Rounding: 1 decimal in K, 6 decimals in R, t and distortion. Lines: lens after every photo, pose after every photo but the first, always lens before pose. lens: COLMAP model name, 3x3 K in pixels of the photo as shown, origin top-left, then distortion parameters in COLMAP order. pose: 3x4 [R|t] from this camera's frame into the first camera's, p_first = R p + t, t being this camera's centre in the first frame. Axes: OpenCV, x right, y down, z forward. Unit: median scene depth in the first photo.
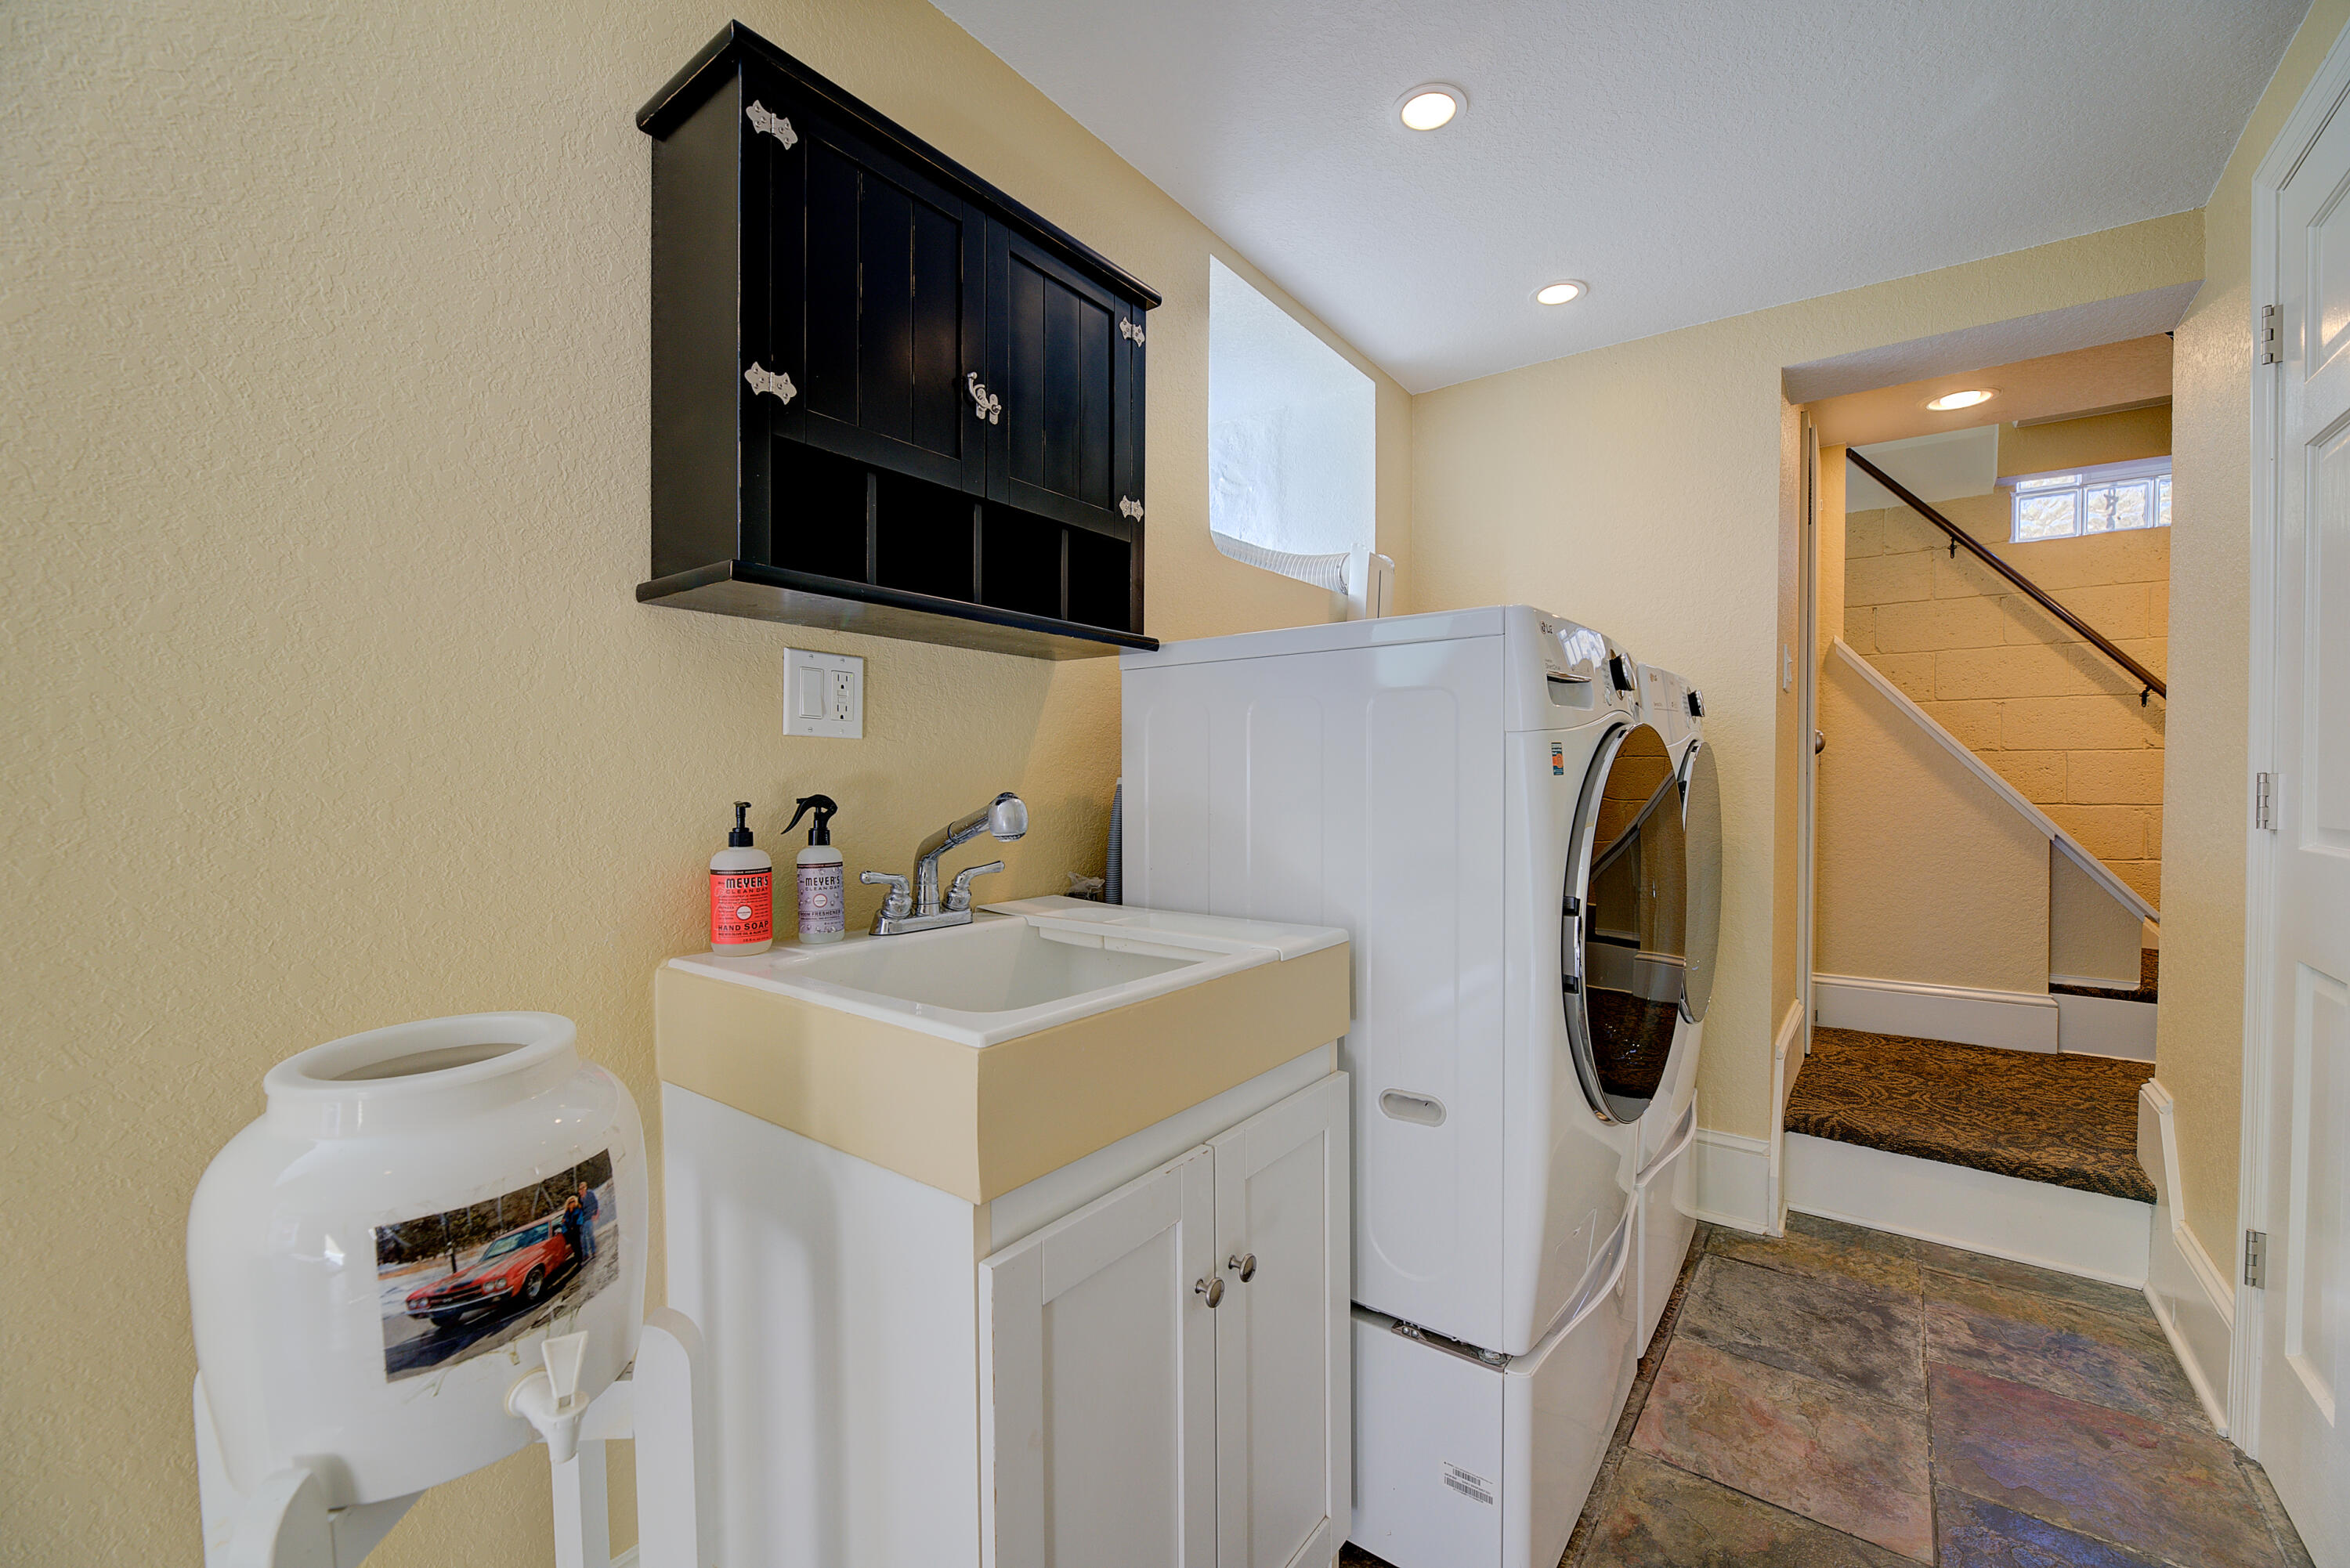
lens RADIAL K [[958.8, 0, 1168.8], [0, 958.8, 789.5], [0, 0, 1]] dist [-0.007744, -0.000969]
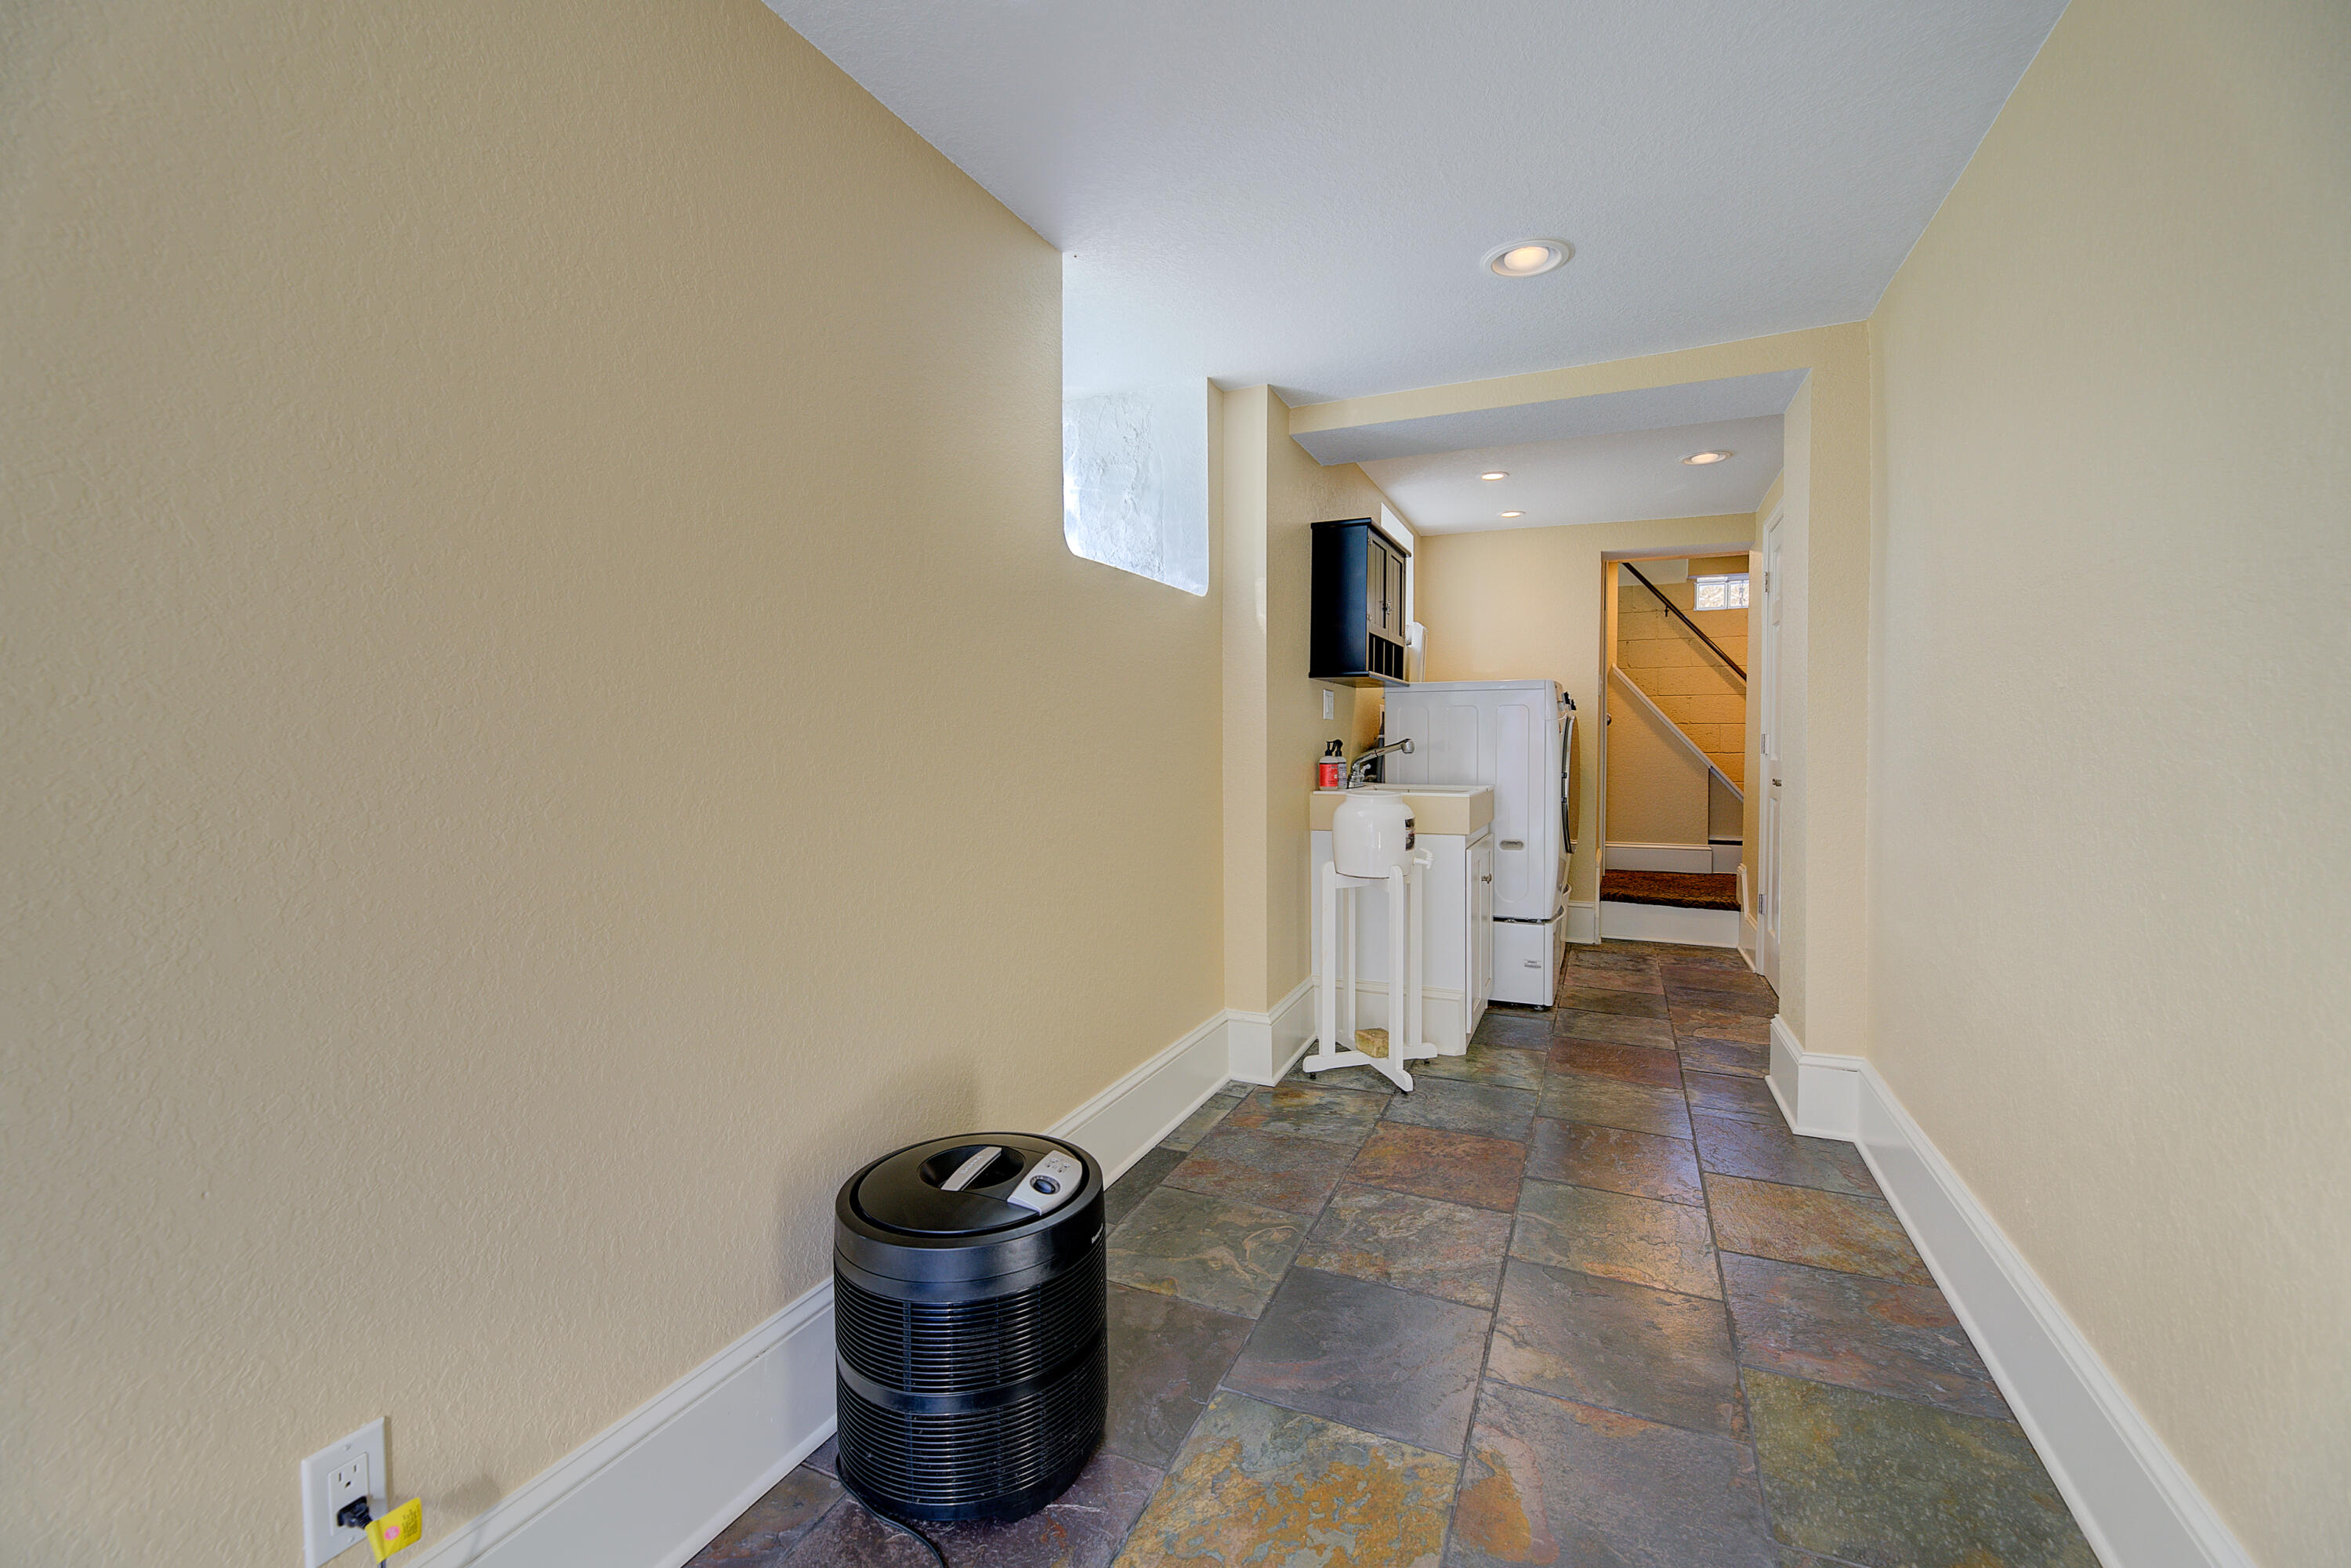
lens RADIAL K [[959.2, 0, 1179.5], [0, 959.2, 775.6], [0, 0, 1]] dist [-0.007744, -0.000969]
pose [[0.975415, -0.009809, 0.220158, -0.764478], [0.006132, 0.999830, 0.017381, 0.032199], [-0.220291, -0.015603, 0.975309, -0.908662]]
